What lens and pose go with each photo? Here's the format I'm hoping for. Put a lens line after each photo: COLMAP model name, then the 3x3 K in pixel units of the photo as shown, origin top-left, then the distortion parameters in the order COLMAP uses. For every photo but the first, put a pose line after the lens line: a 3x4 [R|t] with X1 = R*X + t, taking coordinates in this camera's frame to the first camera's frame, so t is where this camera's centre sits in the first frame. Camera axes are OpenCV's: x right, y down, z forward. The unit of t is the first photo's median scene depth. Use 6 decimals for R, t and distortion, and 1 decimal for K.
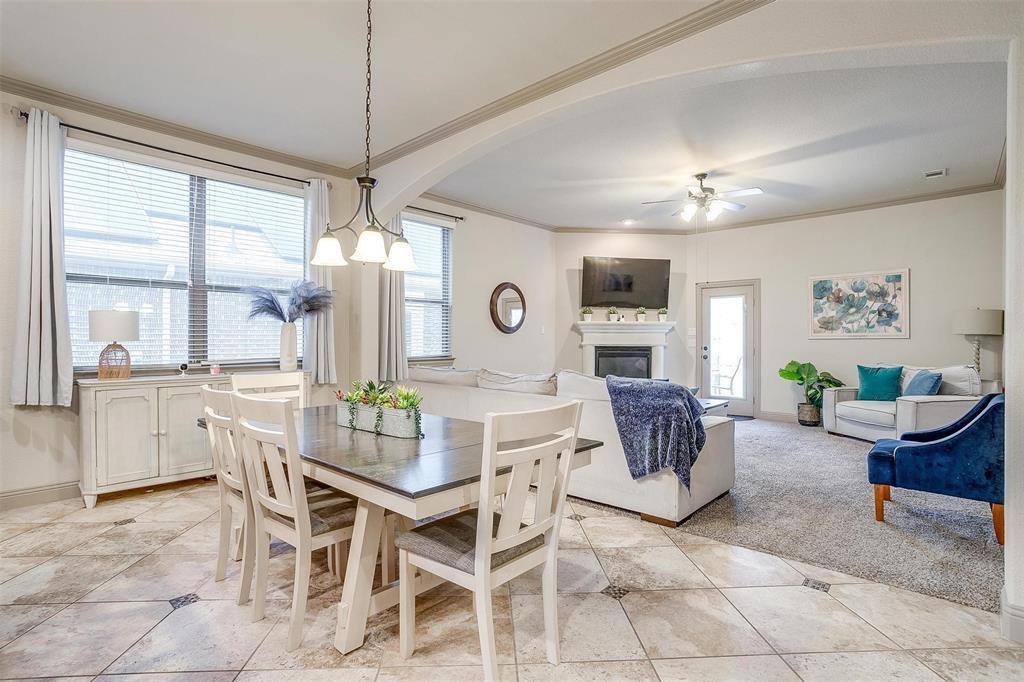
lens RADIAL K [[501.6, 0, 513.6], [0, 501.6, 341.6], [0, 0, 1]] dist [-0.054235, 0.031332]
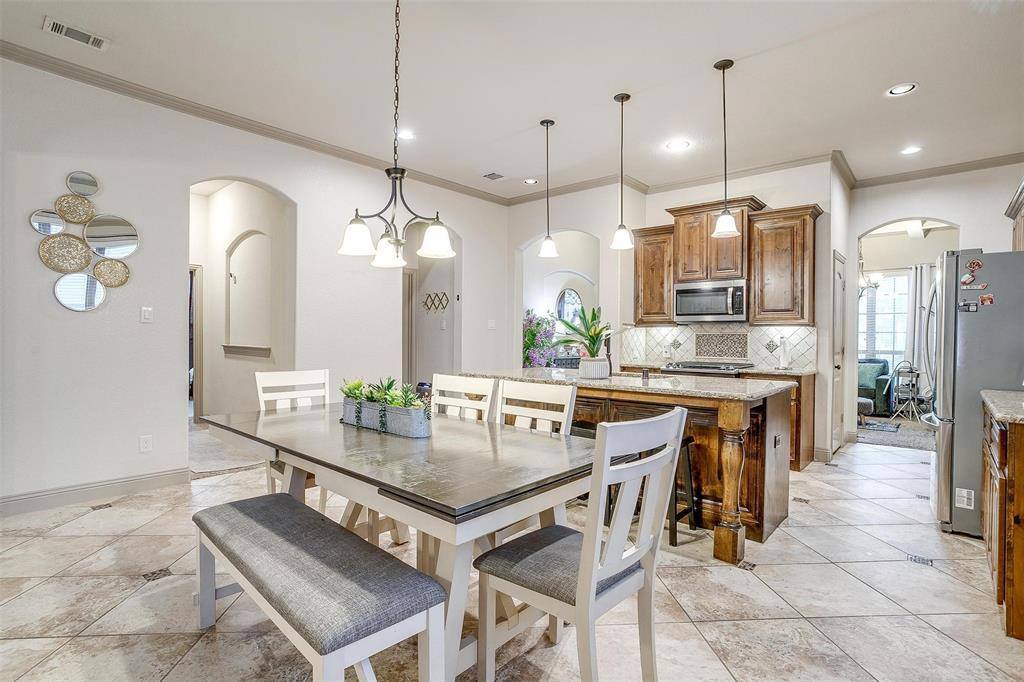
lens RADIAL K [[501.6, 0, 513.6], [0, 501.6, 341.6], [0, 0, 1]] dist [-0.054235, 0.031332]
pose [[-0.999669, -0.007261, -0.024668, -0.182978], [-0.007497, 0.999927, 0.009453, -0.002283], [0.024597, 0.009635, -0.999651, 0.719048]]
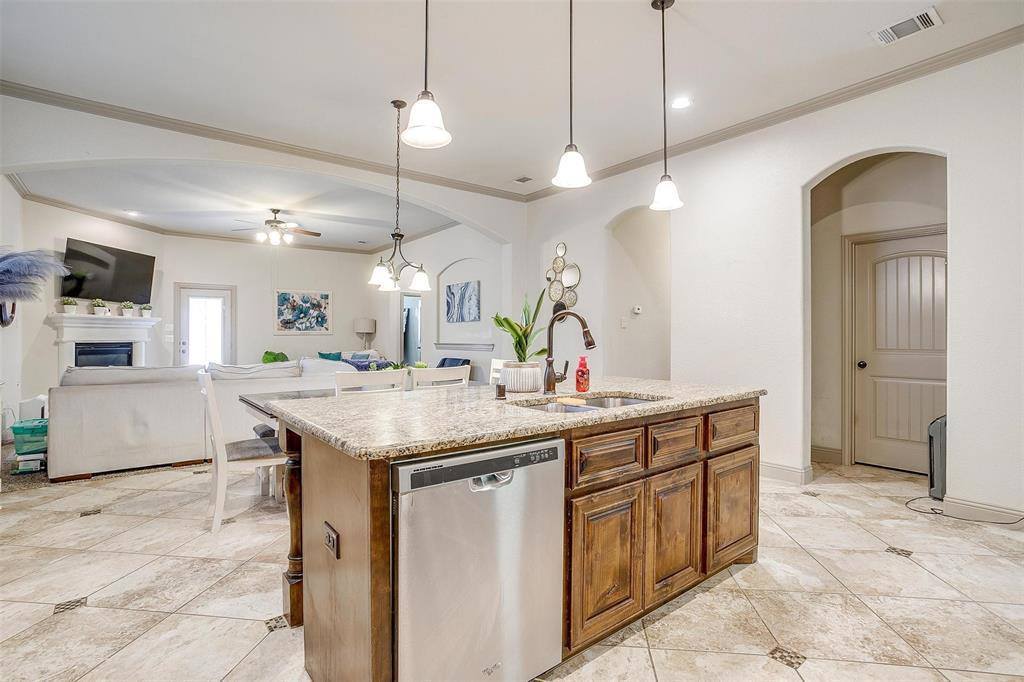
lens RADIAL K [[499.6, 0, 518.3], [0, 499.6, 337.7], [0, 0, 1]] dist [-0.062728, 0.036619]
pose [[0.151379, -0.004777, 0.988464, -0.659157], [0.002036, 0.999988, 0.004521, -0.002469], [-0.988474, 0.001328, 0.151387, 0.136454]]
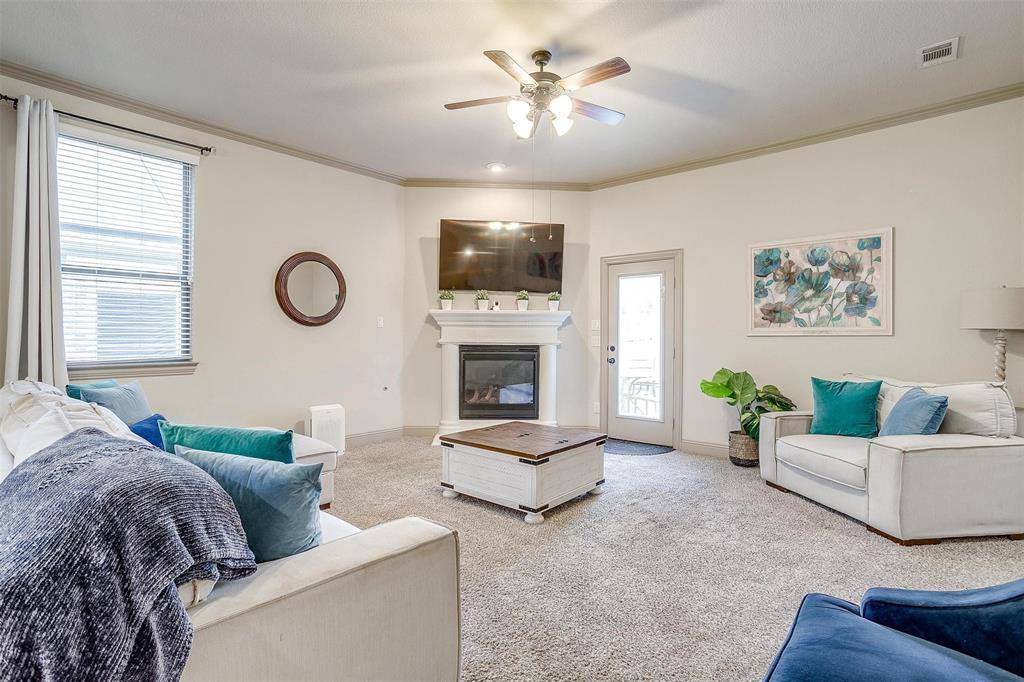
lens RADIAL K [[501.6, 0, 513.6], [0, 501.6, 341.6], [0, 0, 1]] dist [-0.054235, 0.031332]
pose [[0.999806, 0.003486, 0.019371, 0.270853], [-0.003635, 0.999964, 0.007642, -0.001551], [-0.019344, -0.007711, 0.999783, 0.333487]]
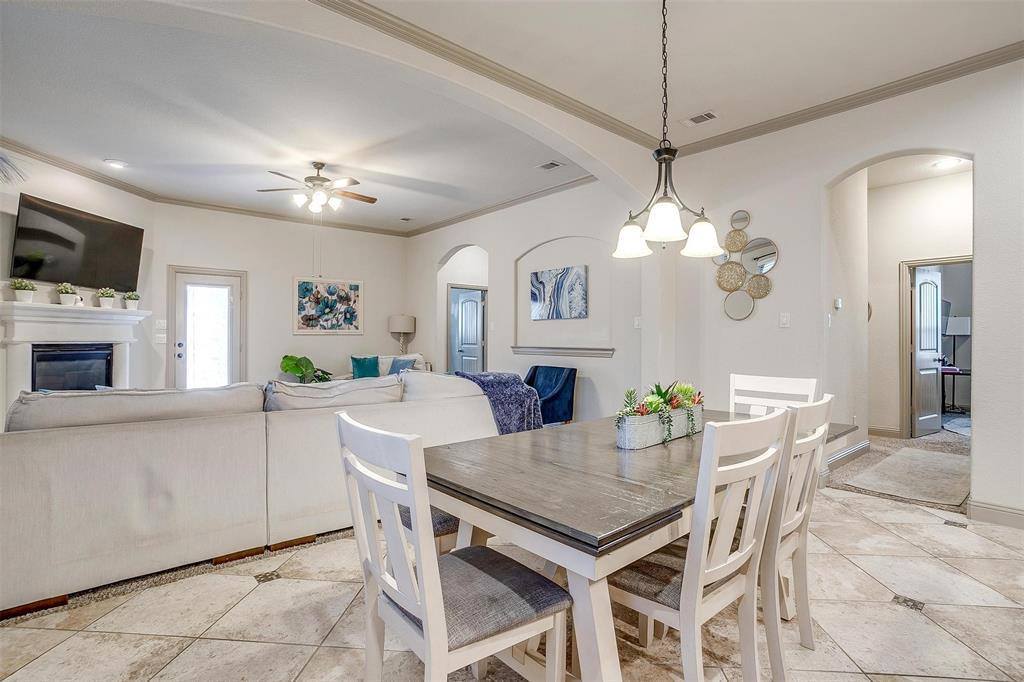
lens RADIAL K [[501.6, 0, 513.6], [0, 501.6, 341.6], [0, 0, 1]] dist [-0.054235, 0.031332]
pose [[0.110374, -0.009069, 0.993849, -0.435487], [-0.003476, 0.999949, 0.009511, -0.002075], [-0.993884, -0.004504, 0.110337, 0.419171]]
